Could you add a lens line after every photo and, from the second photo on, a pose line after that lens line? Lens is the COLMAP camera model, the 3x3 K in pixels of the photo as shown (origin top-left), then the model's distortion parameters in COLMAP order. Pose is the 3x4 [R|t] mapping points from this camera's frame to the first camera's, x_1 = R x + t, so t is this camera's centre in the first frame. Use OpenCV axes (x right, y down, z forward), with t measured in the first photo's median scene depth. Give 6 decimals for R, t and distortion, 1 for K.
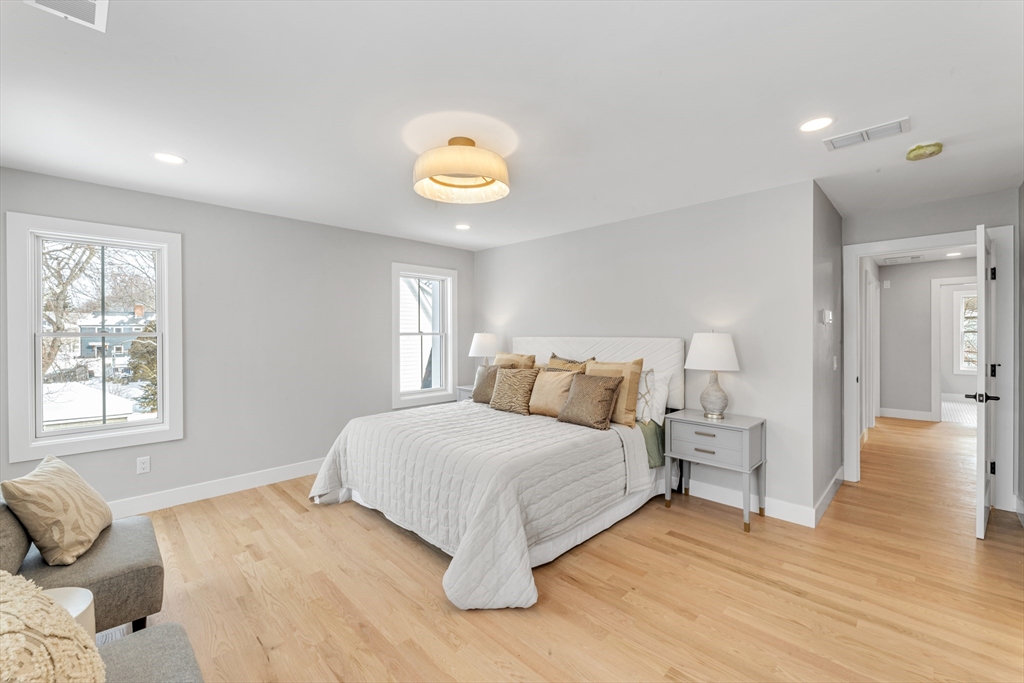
lens RADIAL K [[417.0, 0, 513.8], [0, 417.0, 324.7], [0, 0, 1]] dist [-0.000794, -0.000110]
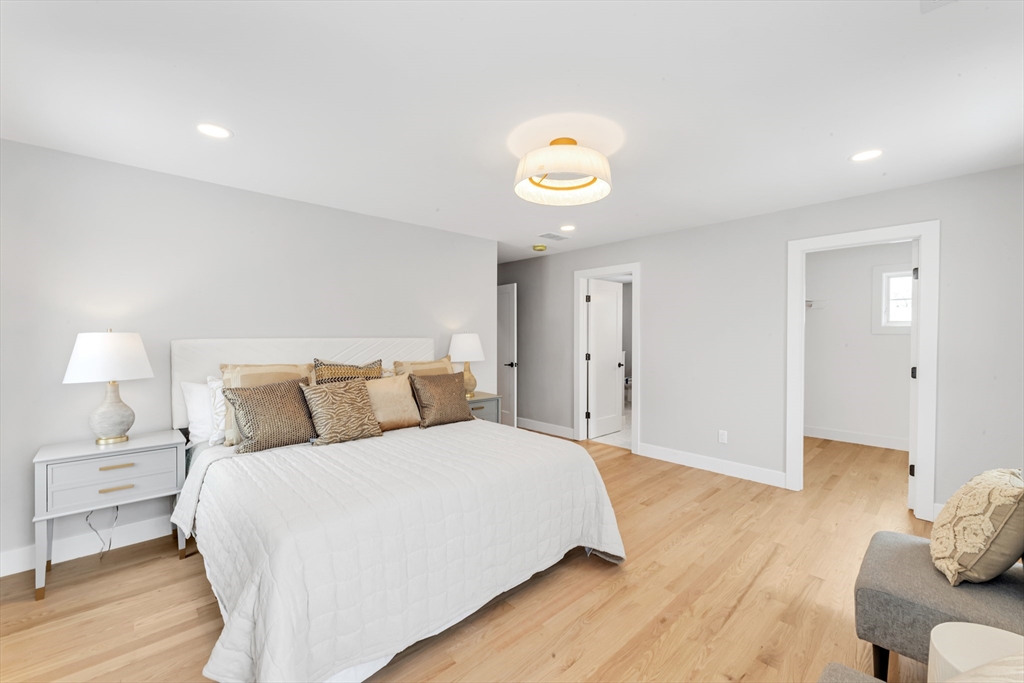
lens RADIAL K [[406.1, 0, 509.7], [0, 406.1, 331.0], [0, 0, 1]] dist [0.001227, 0.000098]
pose [[0.049527, 0.011681, 0.998704, -0.748542], [-0.025093, 0.999631, -0.010447, 0.018651], [-0.998458, -0.024543, 0.049802, 0.726464]]
